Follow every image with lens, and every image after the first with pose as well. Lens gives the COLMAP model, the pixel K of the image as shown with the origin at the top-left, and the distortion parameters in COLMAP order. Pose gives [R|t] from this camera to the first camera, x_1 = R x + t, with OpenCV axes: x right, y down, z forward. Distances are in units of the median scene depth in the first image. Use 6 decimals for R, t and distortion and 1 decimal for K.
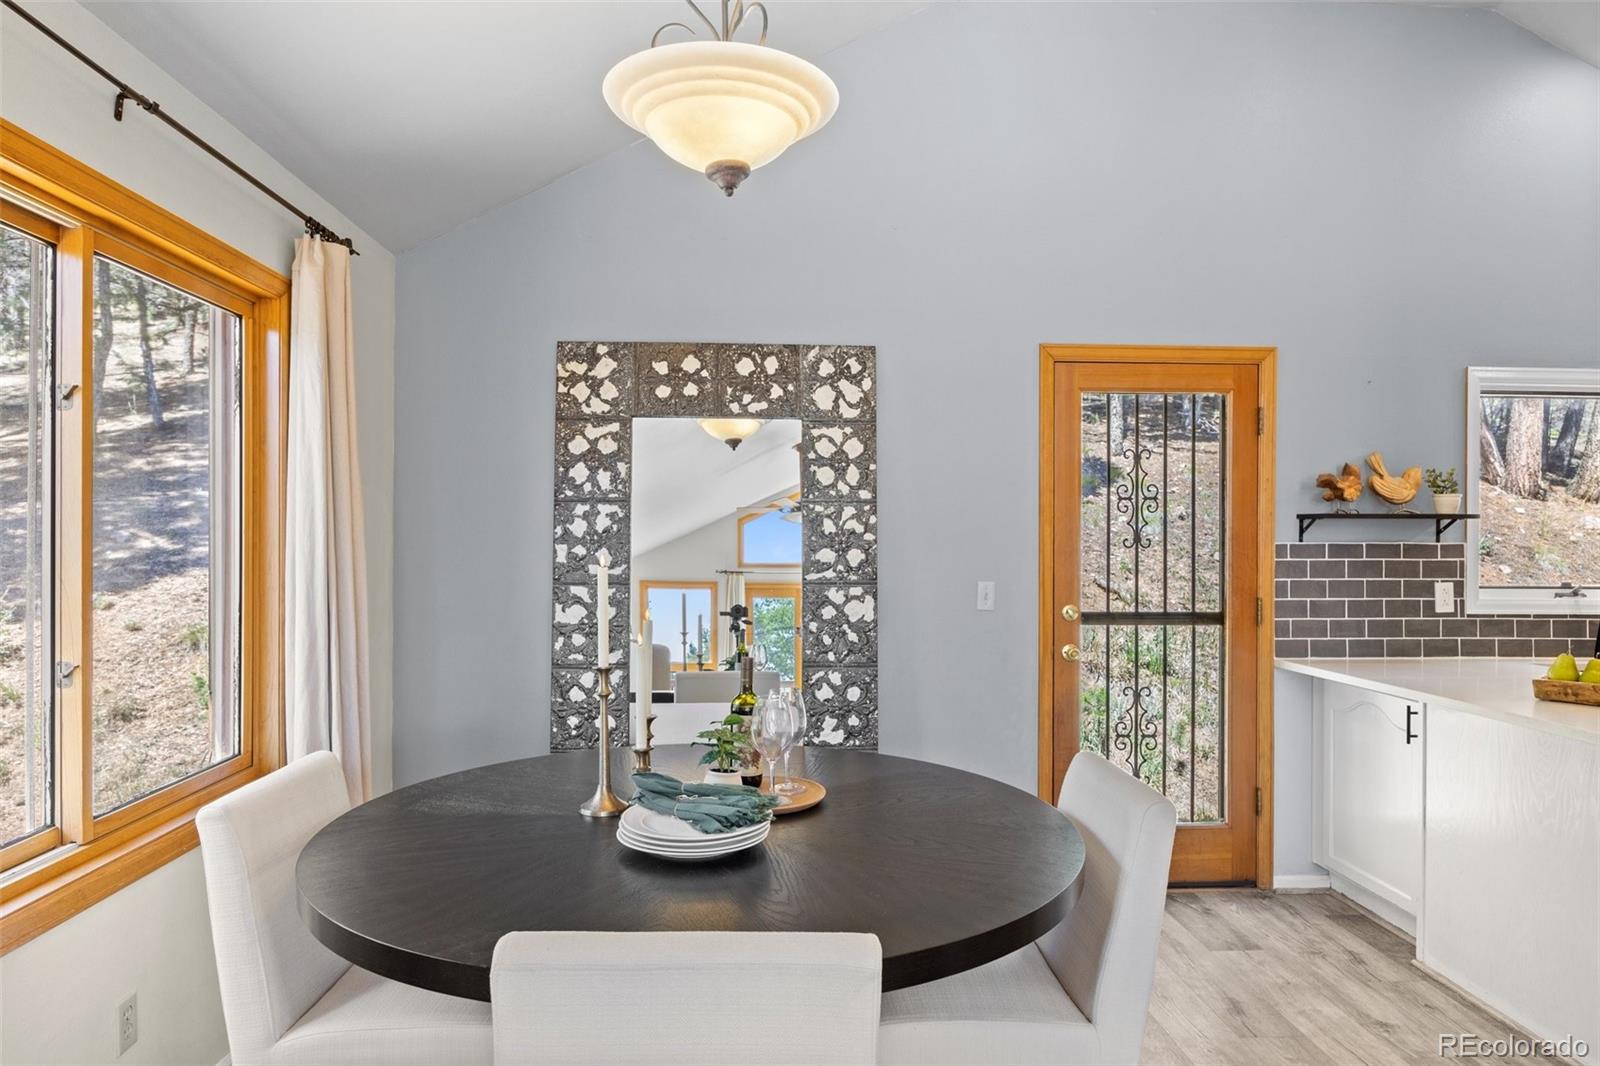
lens RADIAL K [[1019.7, 0, 800.4], [0, 1019.7, 538.0], [0, 0, 1]] dist [-0.006253, 0.000970]
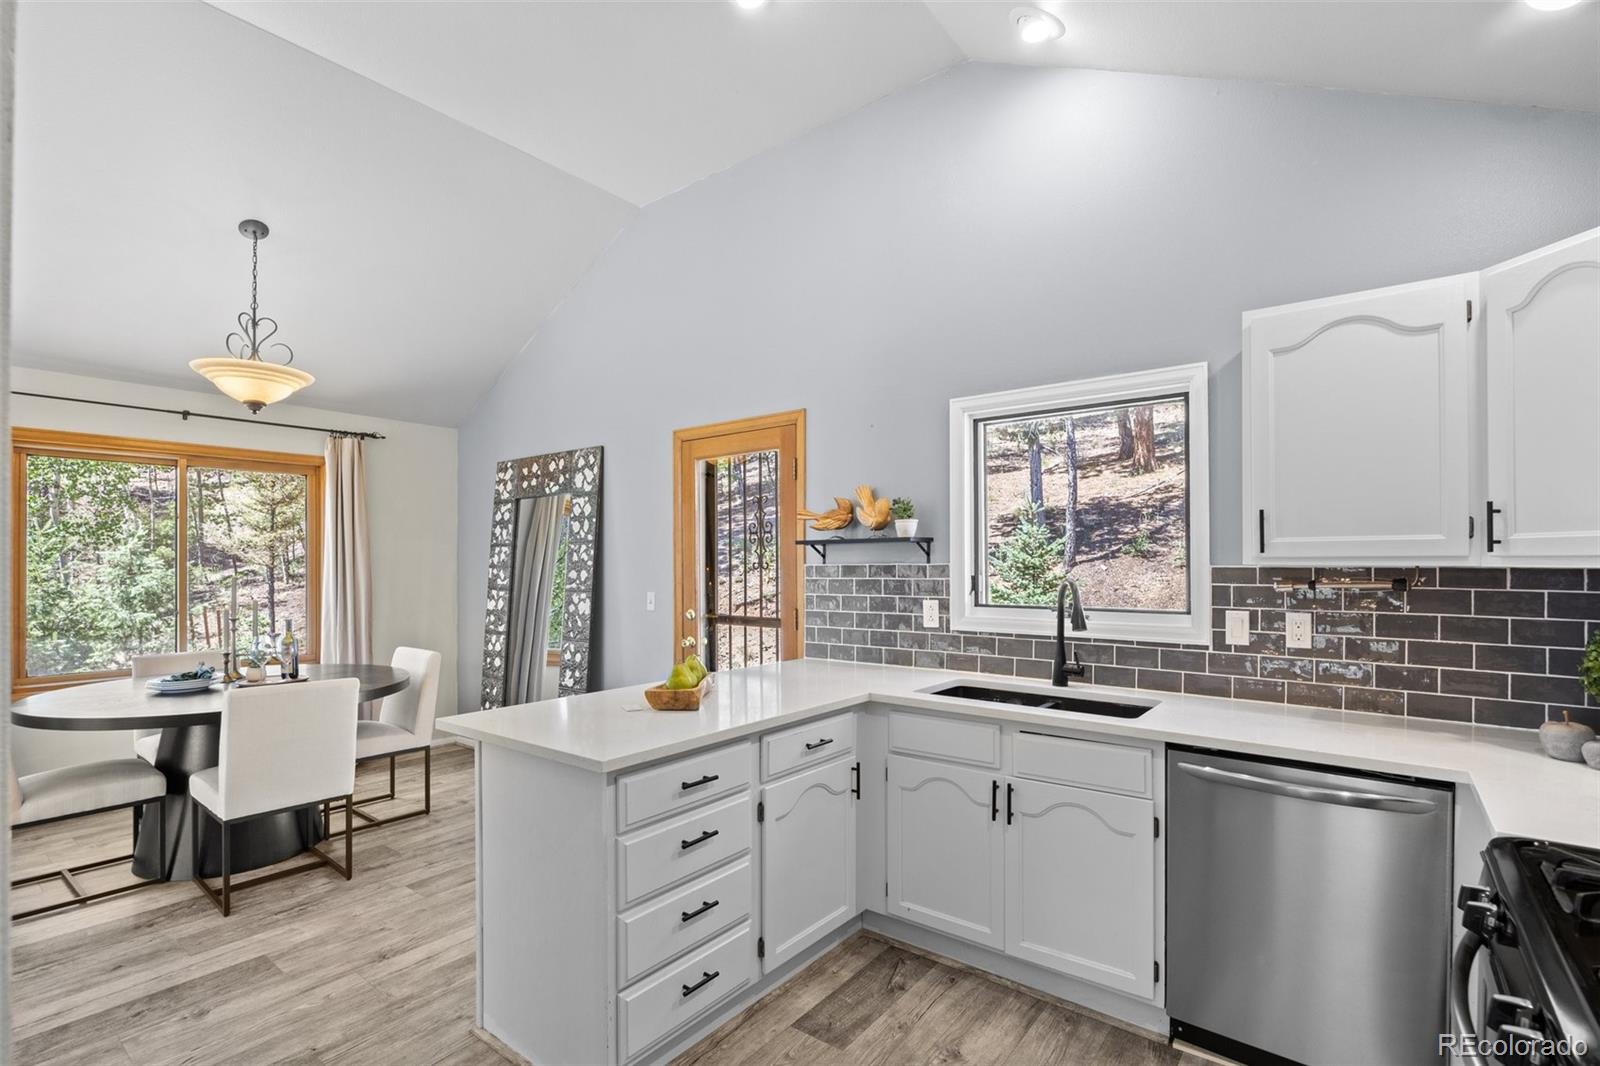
lens RADIAL K [[742.0, 0, 799.3], [0, 742.0, 561.1], [0, 0, 1]] dist [-0.009079, -0.000393]
pose [[0.752232, -0.010548, -0.658814, 1.102646], [0.007003, 0.999943, -0.008014, 0.007746], [0.658861, 0.001414, 0.752264, 0.323181]]
